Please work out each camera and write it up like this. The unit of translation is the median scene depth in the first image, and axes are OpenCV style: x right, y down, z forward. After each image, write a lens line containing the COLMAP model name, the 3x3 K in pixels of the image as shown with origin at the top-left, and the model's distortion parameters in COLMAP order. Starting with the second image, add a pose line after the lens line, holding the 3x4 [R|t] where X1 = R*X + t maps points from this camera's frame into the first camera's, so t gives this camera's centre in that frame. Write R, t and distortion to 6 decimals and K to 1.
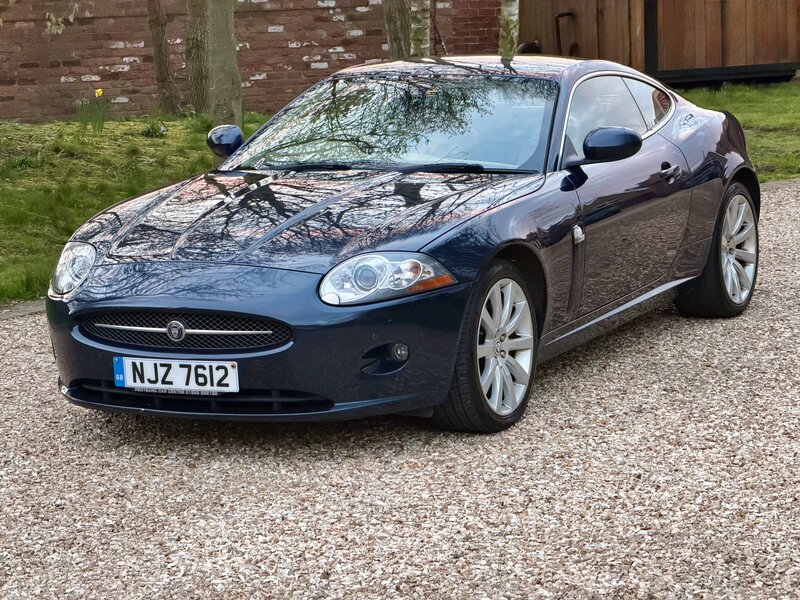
lens RADIAL K [[2398.6, 0, 406.4], [0, 2398.6, 298.0], [0, 0, 1]] dist [0.248558, 0.000000]
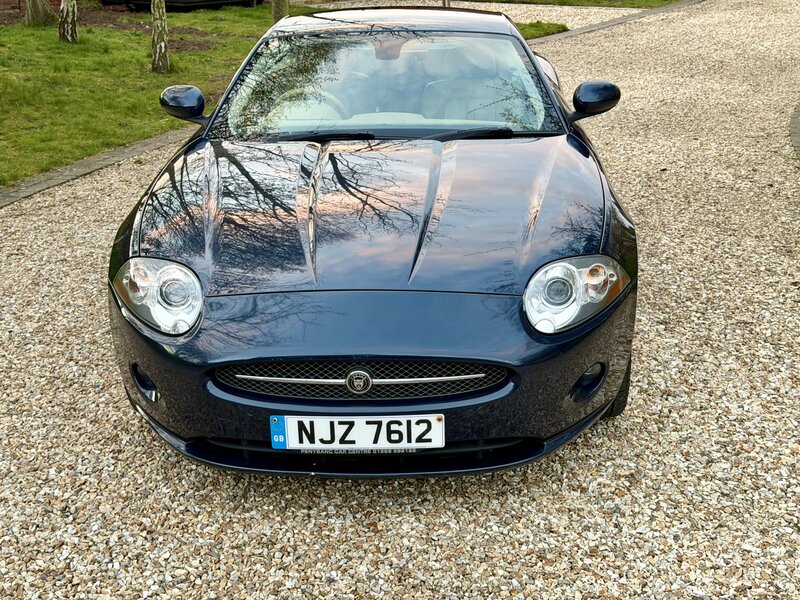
lens RADIAL K [[1113.9, 0, 400.2], [0, 1113.9, 302.3], [0, 0, 1]] dist [0.125129, 0.000000]
pose [[0.917077, -0.115367, 0.381653, -0.223357], [0.045620, 0.981298, 0.187009, -0.082489], [-0.396090, -0.154090, 0.905190, 0.654336]]
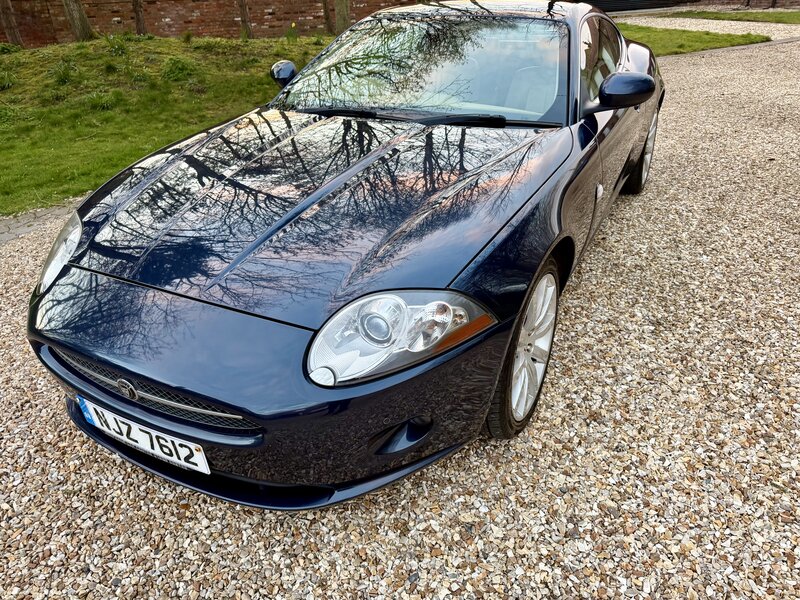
lens RADIAL K [[567.2, 0, 398.9], [0, 567.2, 300.4], [0, 0, 1]] dist [0.030088, -0.038477]
pose [[0.999371, 0.015356, -0.031971, -0.004413], [-0.002766, 0.932407, 0.361401, -0.078144], [0.035359, -0.361085, 0.931862, 0.841565]]
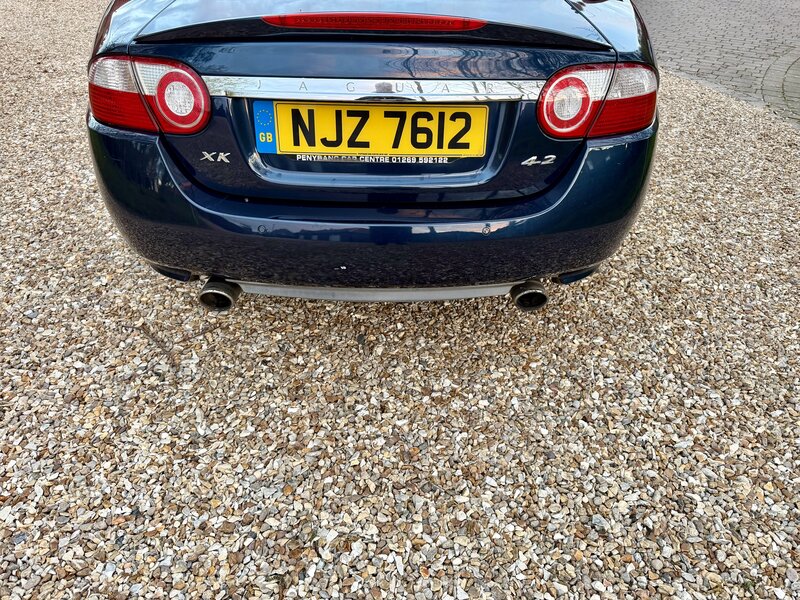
lens RADIAL K [[567.2, 0, 404.8], [0, 567.2, 295.9], [0, 0, 1]] dist [0.030088, -0.038477]
pose [[0.890179, -0.101525, 0.444155, -0.158142], [0.014494, 0.980674, 0.195113, 0.045165], [-0.455380, -0.167248, 0.874447, 0.859782]]
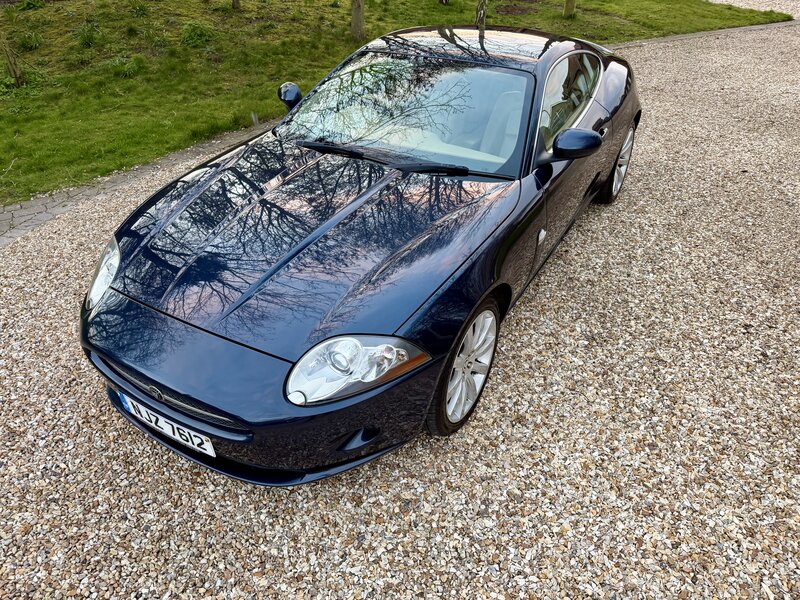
lens RADIAL K [[567.2, 0, 395.2], [0, 567.2, 299.4], [0, 0, 1]] dist [0.030088, -0.038477]
pose [[0.996036, 0.069973, -0.054920, 0.017361], [-0.038353, 0.894898, 0.444620, -0.135646], [0.080259, -0.440752, 0.894034, 0.803032]]
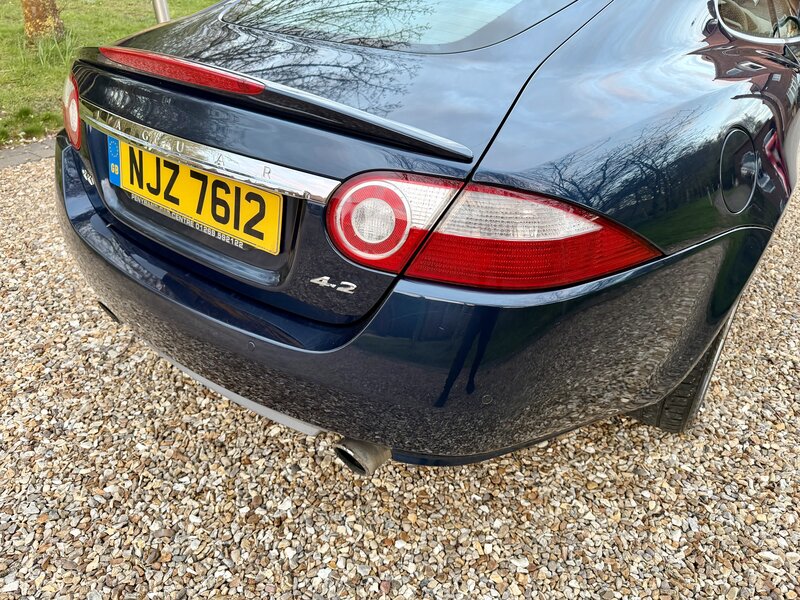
lens RADIAL K [[567.2, 0, 401.4], [0, 567.2, 298.3], [0, 0, 1]] dist [0.030088, -0.038477]
pose [[0.960950, 0.268009, -0.068890, -0.034998], [-0.249003, 0.946071, 0.207237, 0.016879], [0.120717, -0.181991, 0.975862, 0.877491]]
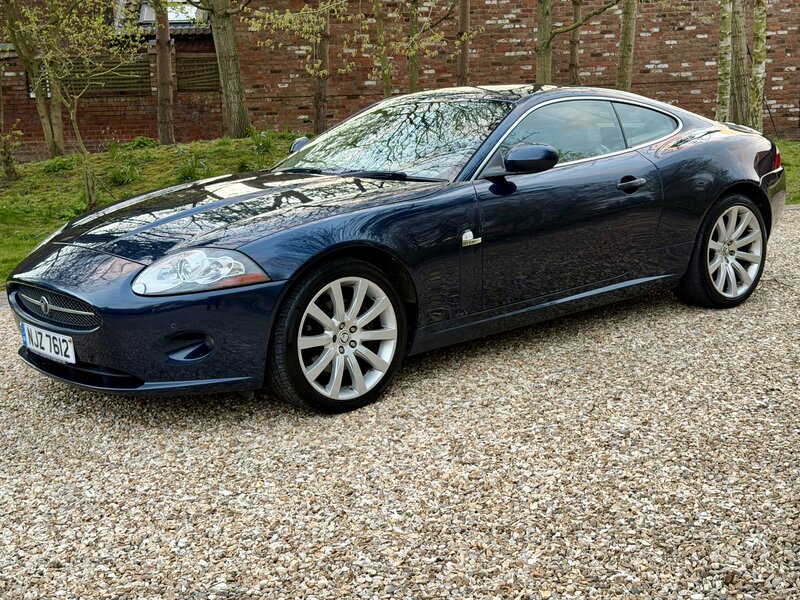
lens RADIAL K [[1113.9, 0, 403.9], [0, 1113.9, 294.9], [0, 0, 1]] dist [0.125129, 0.000000]
pose [[0.914062, 0.076081, -0.398375, 0.280310], [-0.052973, 0.996229, 0.068714, -0.037982], [0.402101, -0.041705, 0.914645, 0.567390]]
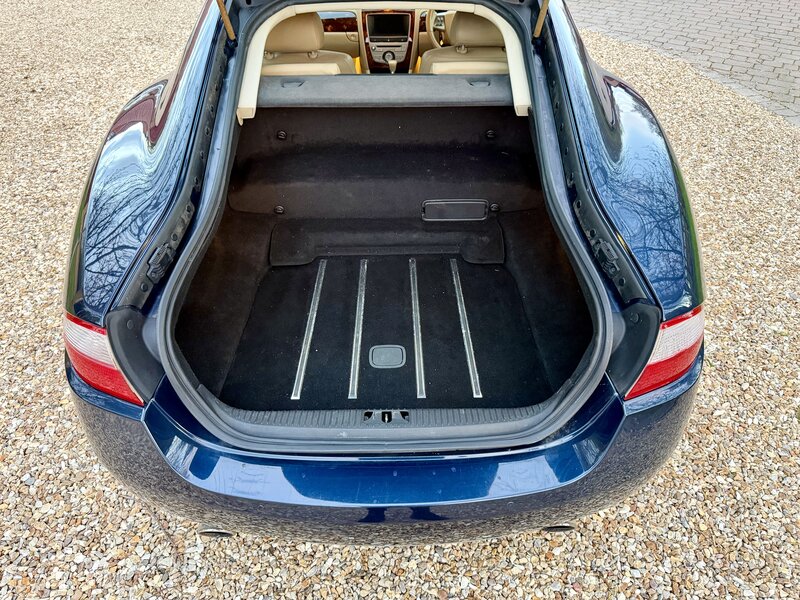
lens RADIAL K [[567.2, 0, 405.9], [0, 567.2, 302.9], [0, 0, 1]] dist [0.030088, -0.038477]
pose [[0.896219, -0.158130, 0.414471, -0.141048], [0.030312, 0.953956, 0.298412, -0.029599], [-0.442575, -0.254879, 0.859746, 0.891098]]
